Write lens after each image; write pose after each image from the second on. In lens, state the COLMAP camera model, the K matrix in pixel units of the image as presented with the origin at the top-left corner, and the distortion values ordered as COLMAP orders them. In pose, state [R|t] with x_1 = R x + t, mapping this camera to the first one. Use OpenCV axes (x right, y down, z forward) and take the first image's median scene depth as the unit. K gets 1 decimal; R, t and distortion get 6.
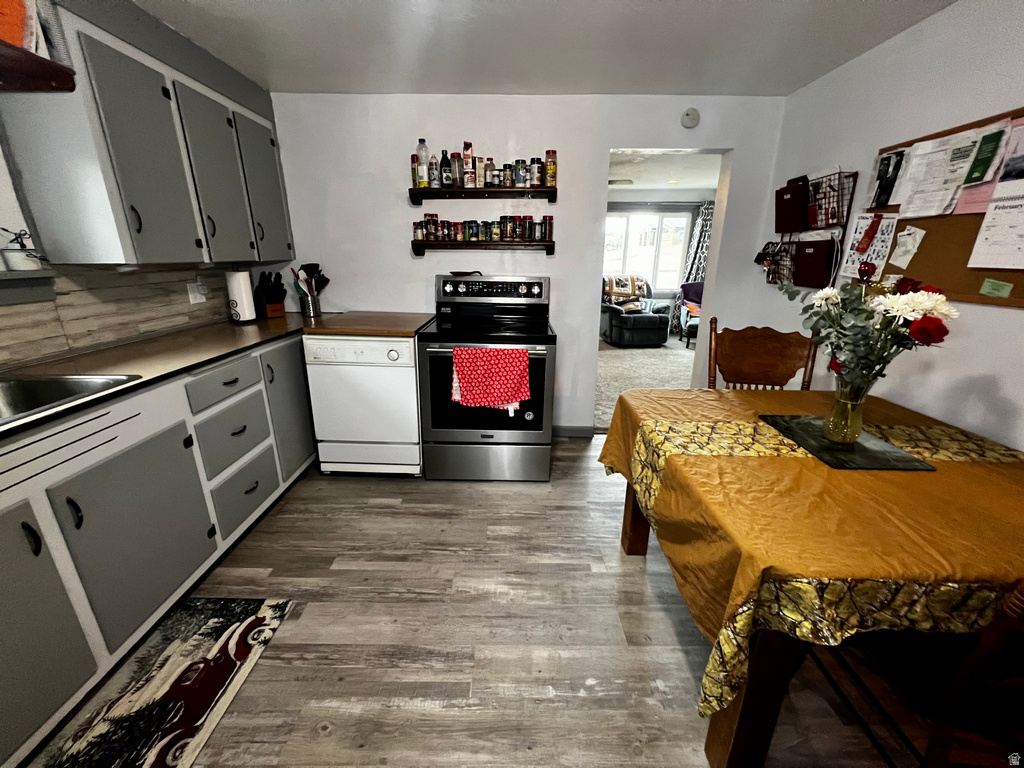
lens RADIAL K [[409.3, 0, 513.7], [0, 409.3, 385.9], [0, 0, 1]] dist [-0.001612, -0.000324]
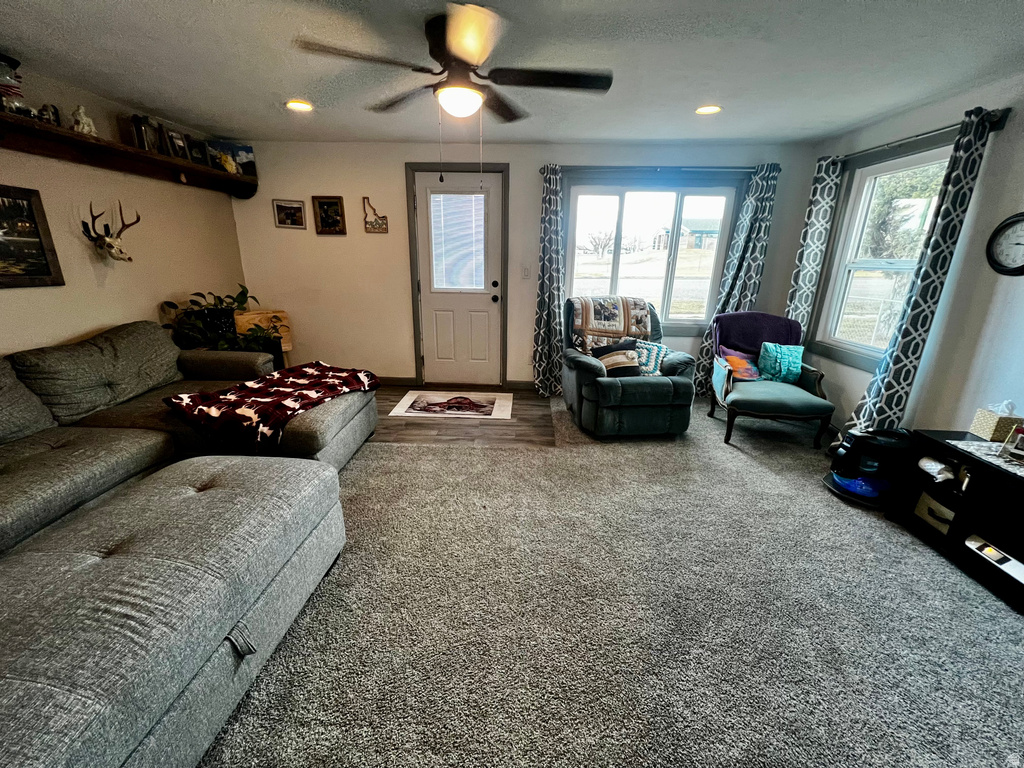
lens RADIAL K [[409.3, 0, 513.3], [0, 409.3, 383.8], [0, 0, 1]] dist [-0.001612, -0.000324]
pose [[0.999401, 0.023160, -0.025715, 0.544929], [-0.023367, 0.999697, -0.007779, -0.515838], [0.025527, 0.008375, 0.999639, 1.566915]]
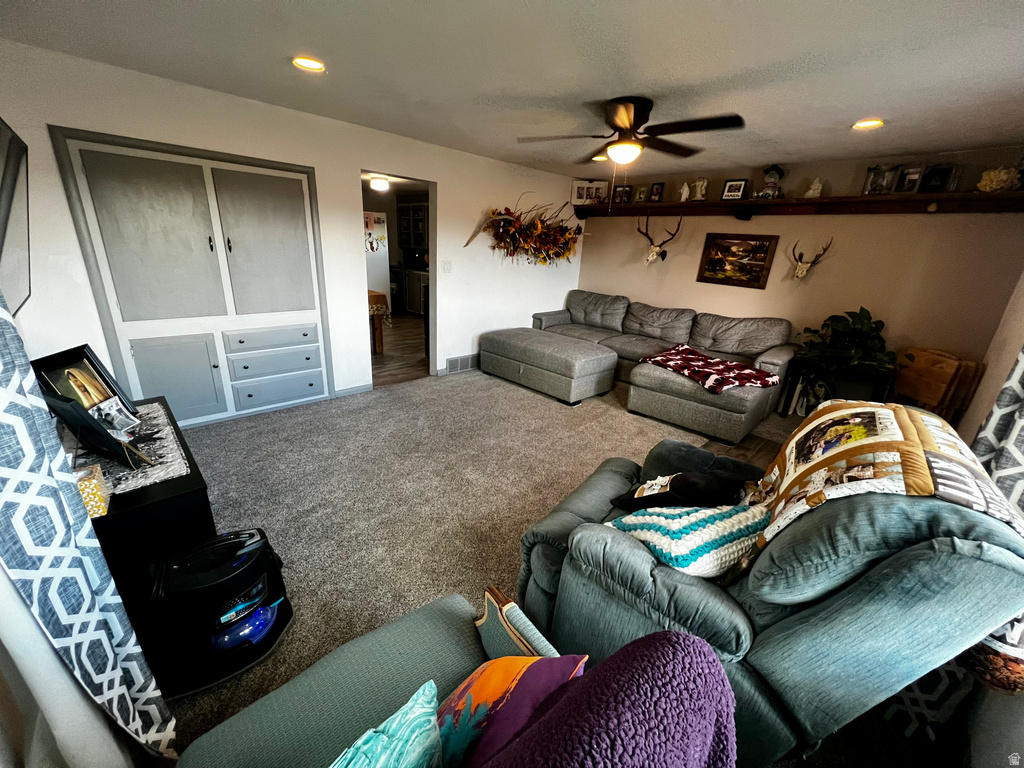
lens RADIAL K [[409.3, 0, 511.8], [0, 409.3, 385.2], [0, 0, 1]] dist [-0.001612, -0.000324]
pose [[-0.706652, 0.188531, -0.681982, 1.727451], [-0.268753, 0.820096, 0.505187, -1.161076], [0.654534, 0.540276, -0.528854, 3.464913]]
